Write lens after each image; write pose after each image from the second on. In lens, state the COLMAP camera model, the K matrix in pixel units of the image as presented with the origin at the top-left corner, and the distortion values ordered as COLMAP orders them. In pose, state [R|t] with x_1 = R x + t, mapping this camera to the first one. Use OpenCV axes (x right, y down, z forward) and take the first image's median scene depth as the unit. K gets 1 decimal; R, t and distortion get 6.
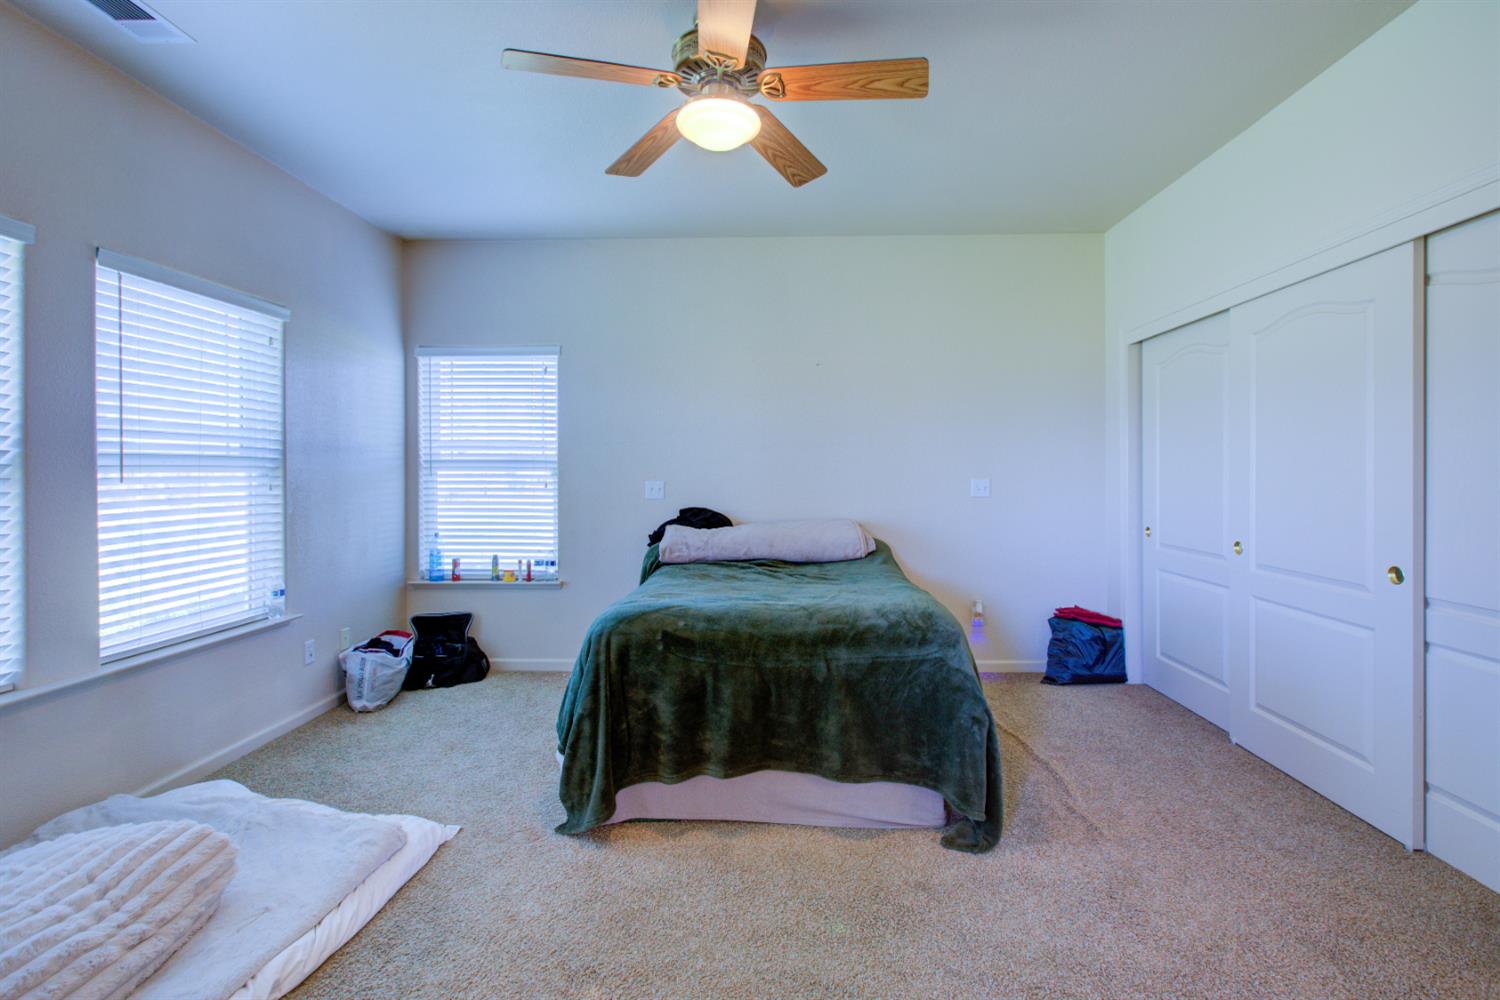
lens RADIAL K [[682.9, 0, 757.7], [0, 682.9, 483.6], [0, 0, 1]] dist [-0.003636, 0.000836]
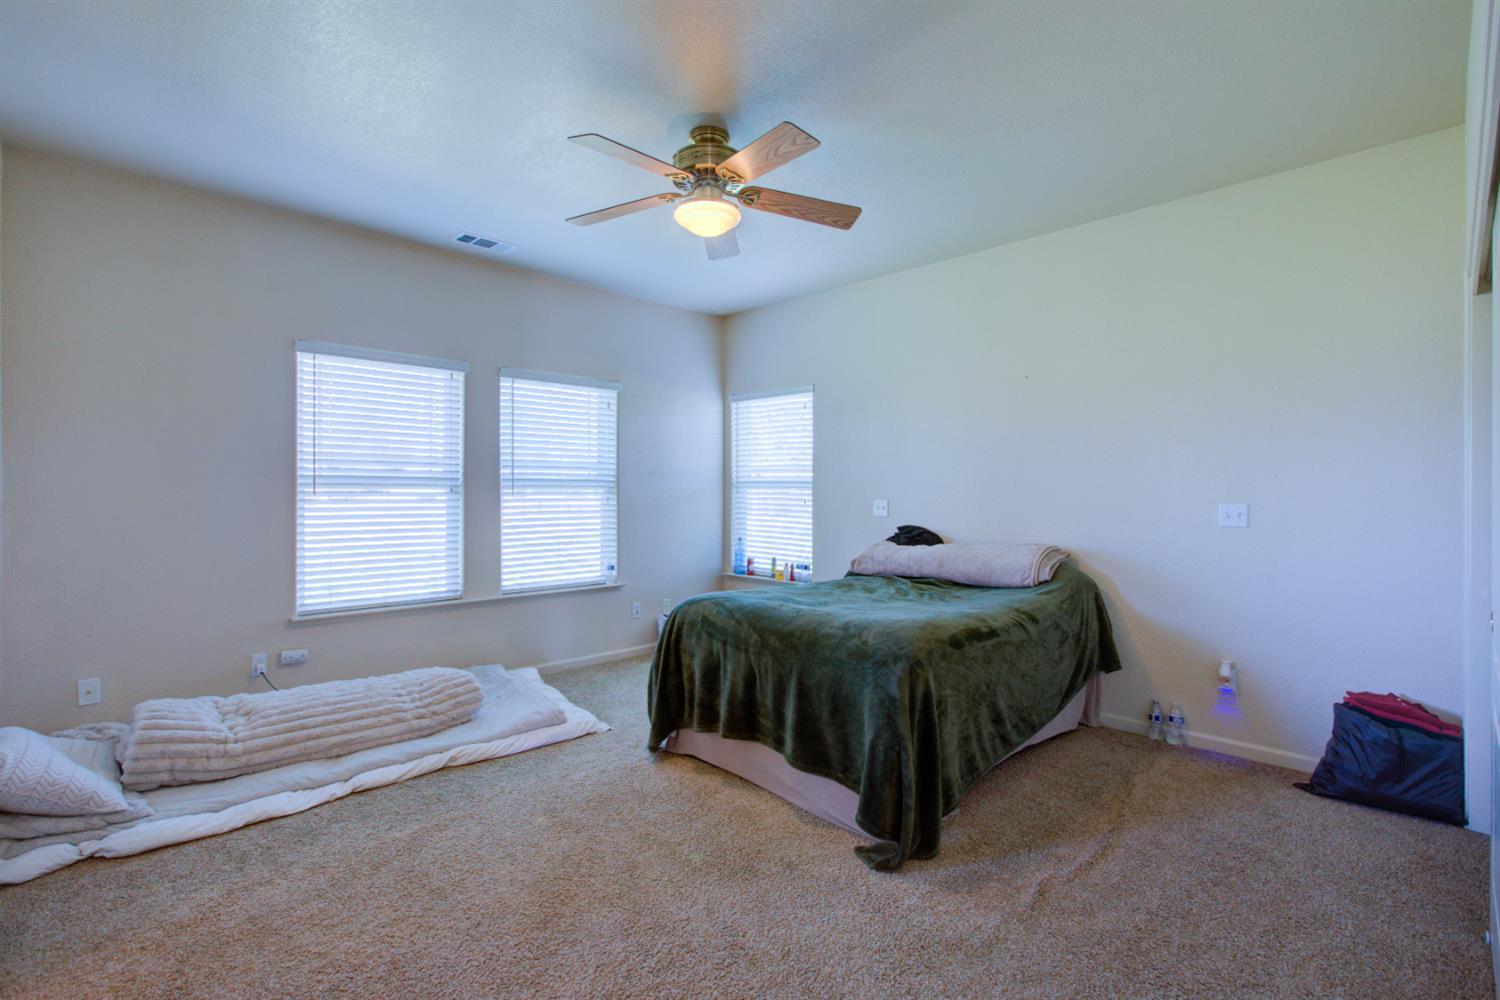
lens RADIAL K [[678.1, 0, 741.2], [0, 678.1, 504.9], [0, 0, 1]] dist [-0.008202, 0.004132]
pose [[0.723068, 0.020427, -0.690475, 0.562208], [-0.017985, 0.999781, 0.010744, -0.004206], [0.690543, 0.004650, 0.723277, 0.086985]]
